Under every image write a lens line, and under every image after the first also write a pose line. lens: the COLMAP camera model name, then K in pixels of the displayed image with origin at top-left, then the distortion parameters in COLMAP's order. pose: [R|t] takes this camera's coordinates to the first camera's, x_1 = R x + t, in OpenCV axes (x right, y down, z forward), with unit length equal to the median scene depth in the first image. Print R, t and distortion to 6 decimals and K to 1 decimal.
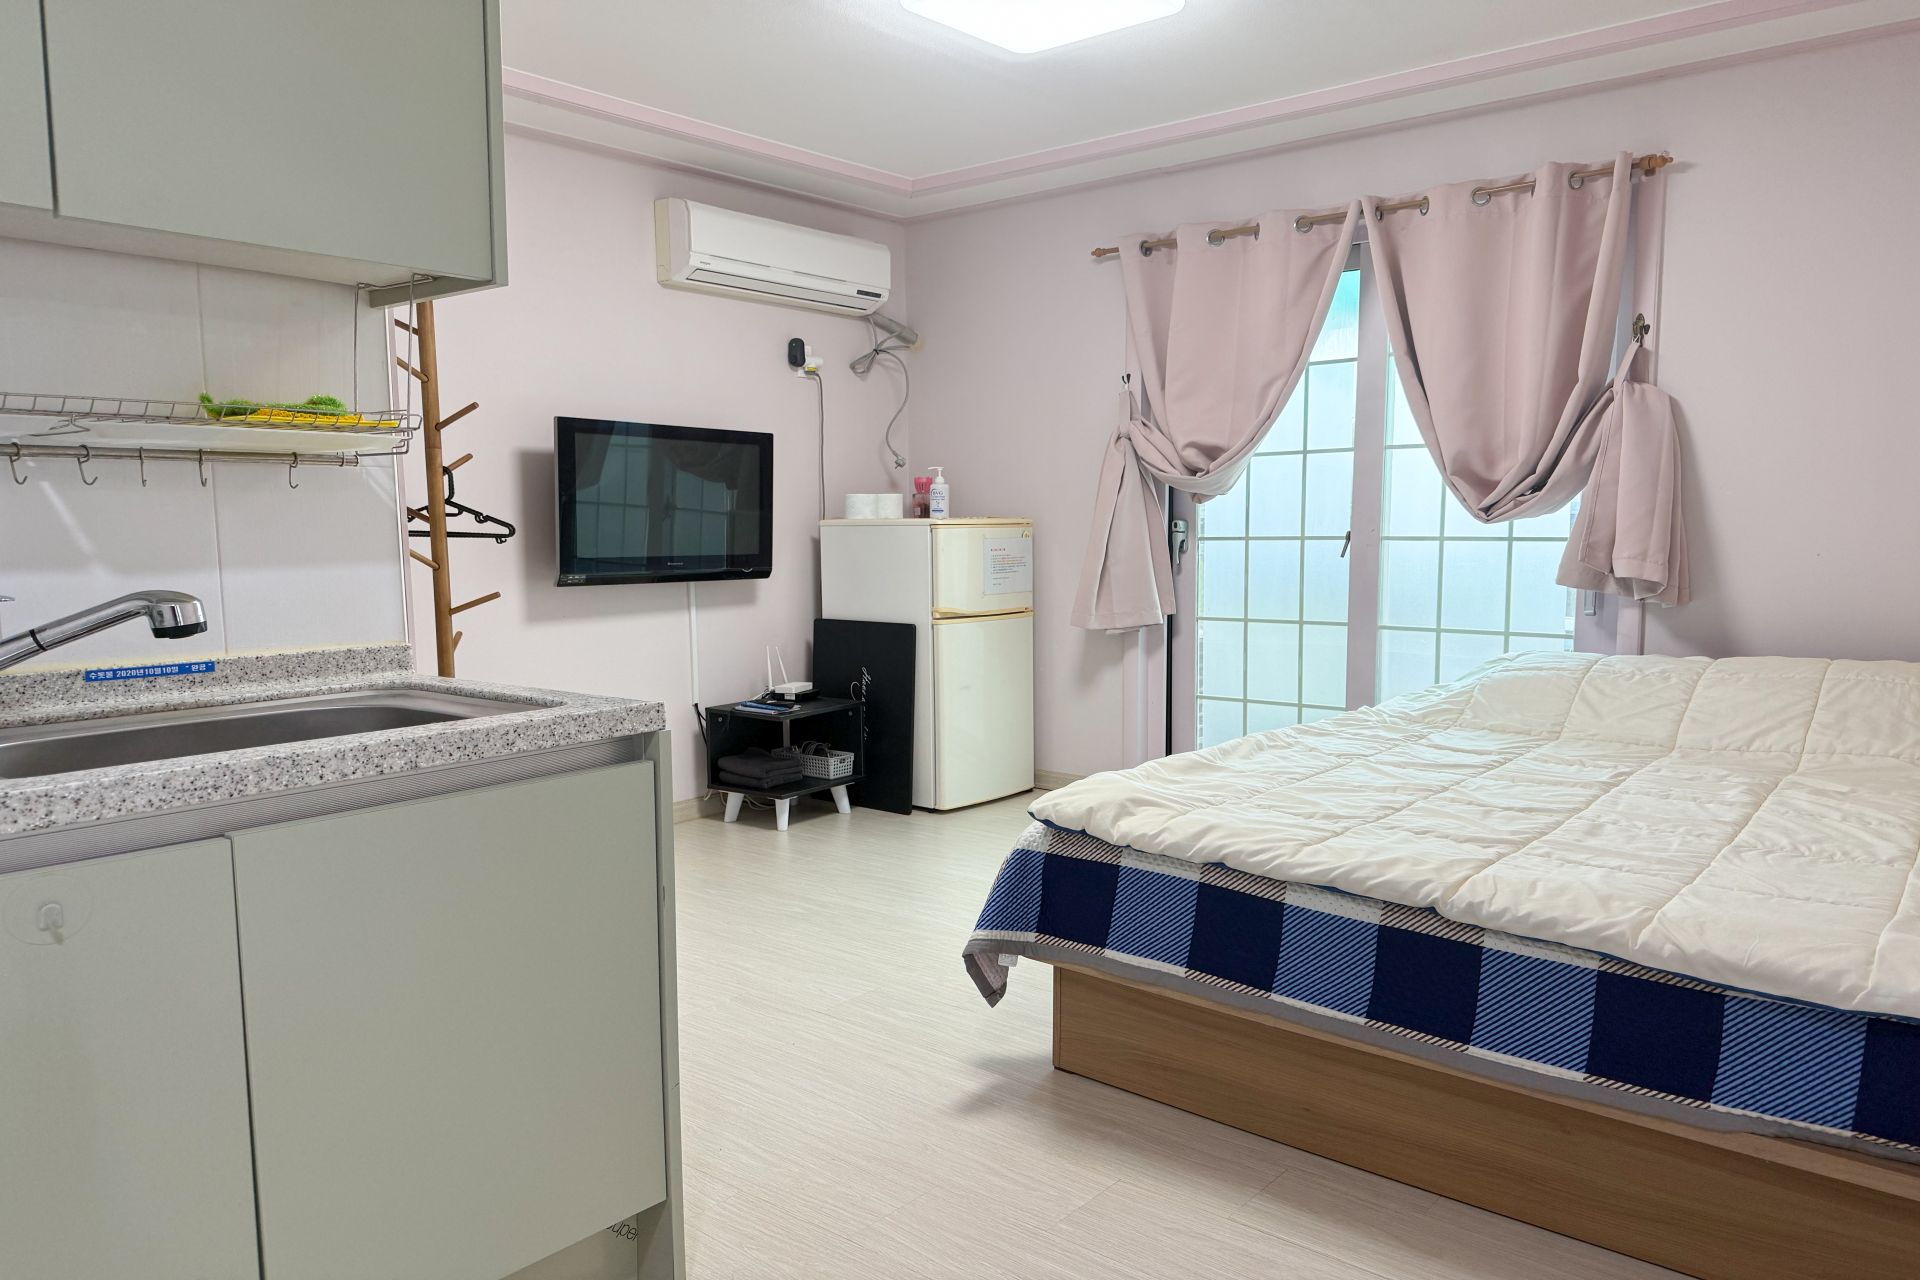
lens RADIAL K [[1327.7, 0, 955.8], [0, 1327.7, 647.5], [0, 0, 1]] dist [0.097891, -0.129764]
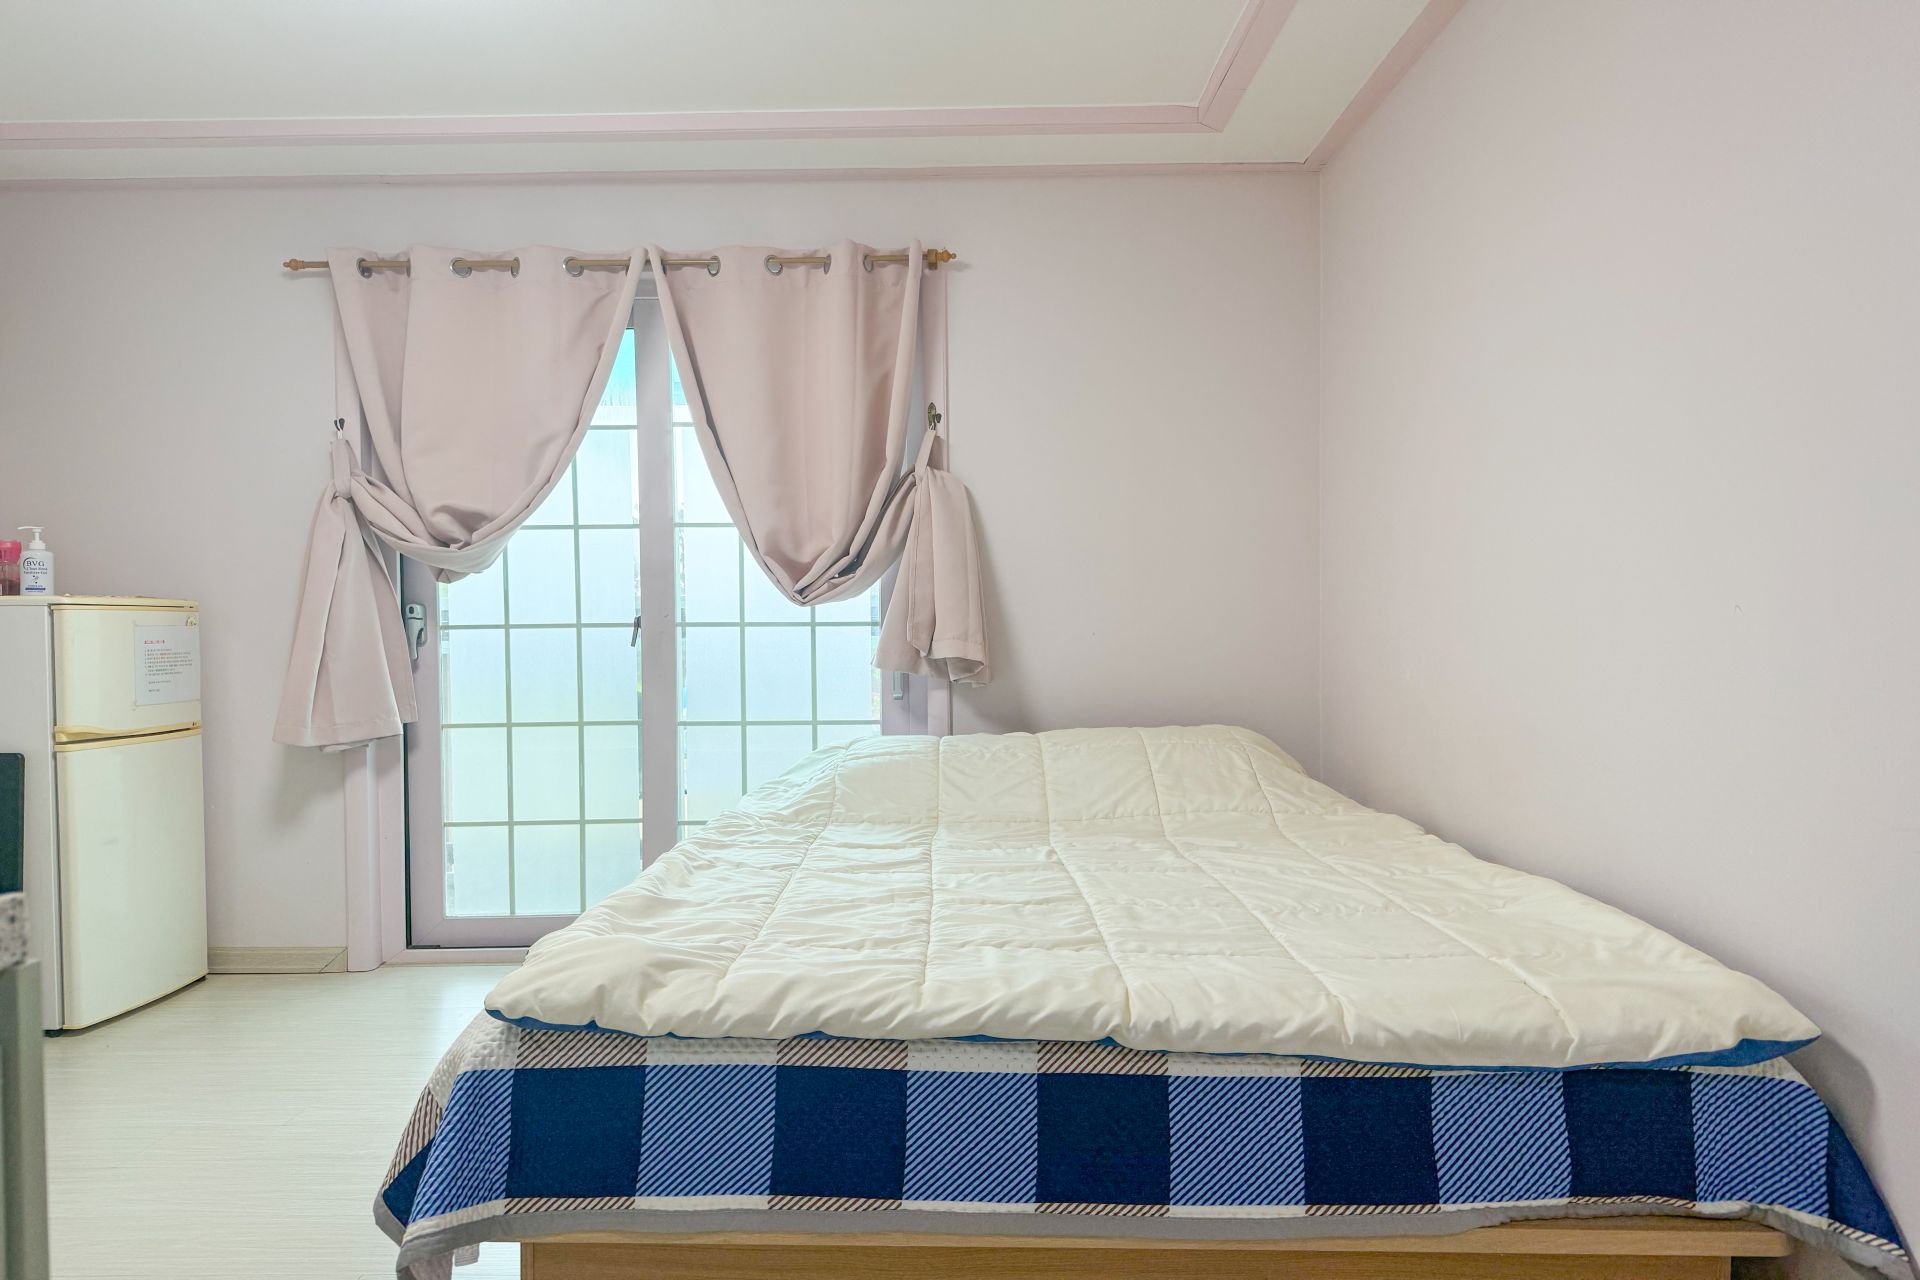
lens RADIAL K [[1327.7, 0, 955.8], [0, 1327.7, 647.5], [0, 0, 1]] dist [0.097891, -0.129764]
pose [[0.777066, -0.009401, 0.629348, -0.120740], [0.063886, 0.995903, -0.064004, 0.003730], [-0.626168, 0.089941, 0.774483, 0.232032]]
